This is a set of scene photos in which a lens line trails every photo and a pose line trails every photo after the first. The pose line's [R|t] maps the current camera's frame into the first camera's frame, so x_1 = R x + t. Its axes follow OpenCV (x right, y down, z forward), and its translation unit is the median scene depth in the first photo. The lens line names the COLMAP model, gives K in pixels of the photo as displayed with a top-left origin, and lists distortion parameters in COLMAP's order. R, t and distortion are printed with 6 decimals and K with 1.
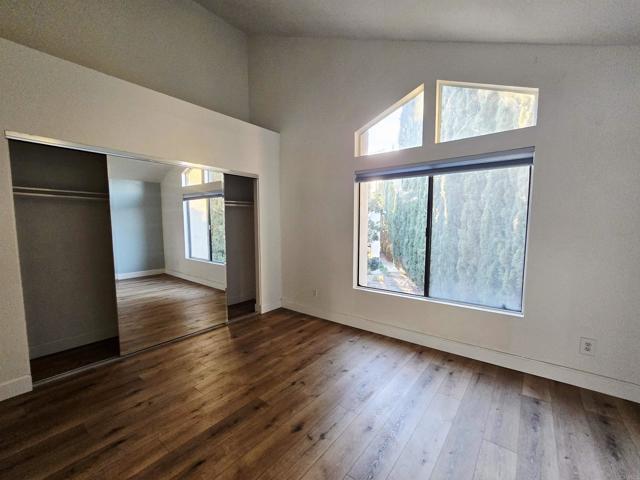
lens RADIAL K [[272.1, 0, 318.9], [0, 272.1, 246.3], [0, 0, 1]] dist [0.003758, 0.000192]
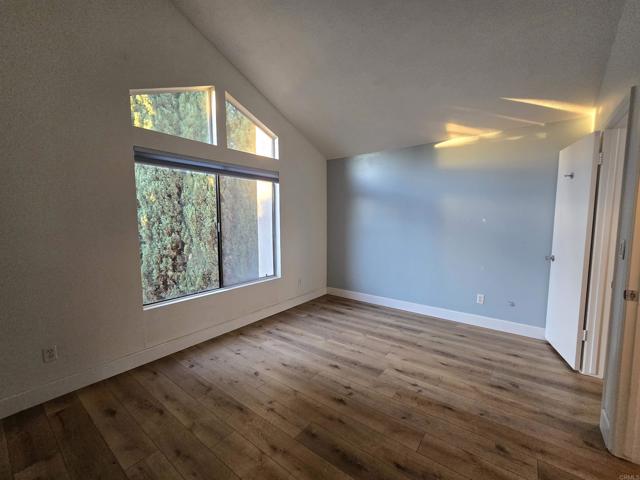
lens RADIAL K [[272.1, 0, 318.7], [0, 272.1, 239.9], [0, 0, 1]] dist [0.003758, 0.000192]
pose [[-0.004810, -0.073734, 0.997266, -0.770010], [0.092953, 0.992927, 0.073861, -0.051678], [-0.995659, 0.093054, 0.002077, 0.695426]]
